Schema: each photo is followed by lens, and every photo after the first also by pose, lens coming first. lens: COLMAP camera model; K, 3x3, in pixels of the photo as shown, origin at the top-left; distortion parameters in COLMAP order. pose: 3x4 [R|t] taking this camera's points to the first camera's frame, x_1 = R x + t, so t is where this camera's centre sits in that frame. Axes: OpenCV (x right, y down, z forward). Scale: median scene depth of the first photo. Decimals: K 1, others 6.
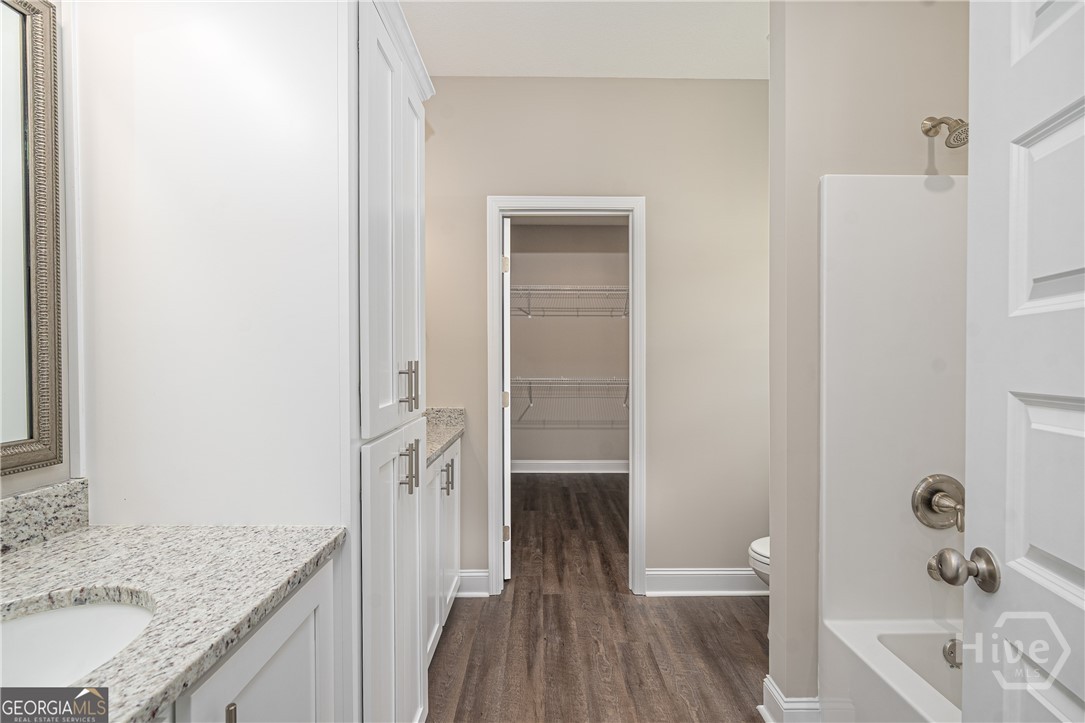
lens RADIAL K [[496.6, 0, 544.5], [0, 496.6, 364.1], [0, 0, 1]] dist [-0.007067, 0.001951]
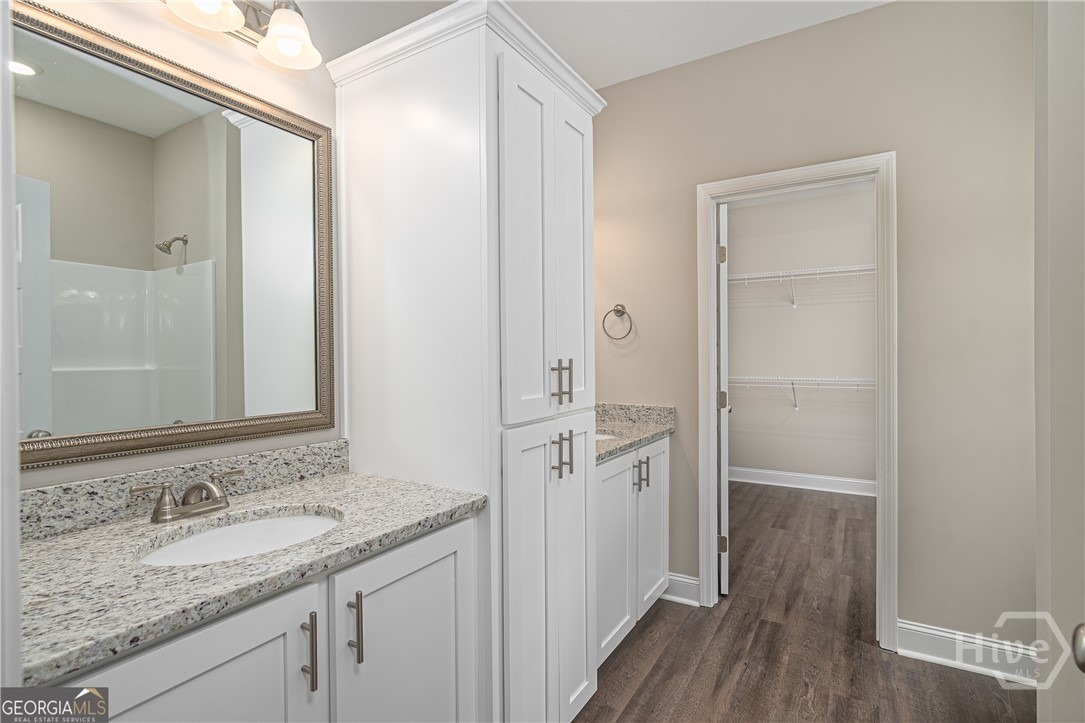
lens RADIAL K [[525.9, 0, 542.1], [0, 525.9, 359.4], [0, 0, 1]] dist [-0.006418, 0.000553]
pose [[0.848403, -0.004682, -0.529330, 0.313233], [0.002289, 0.999984, -0.005176, 0.000586], [0.529346, 0.003180, 0.848400, -0.023351]]
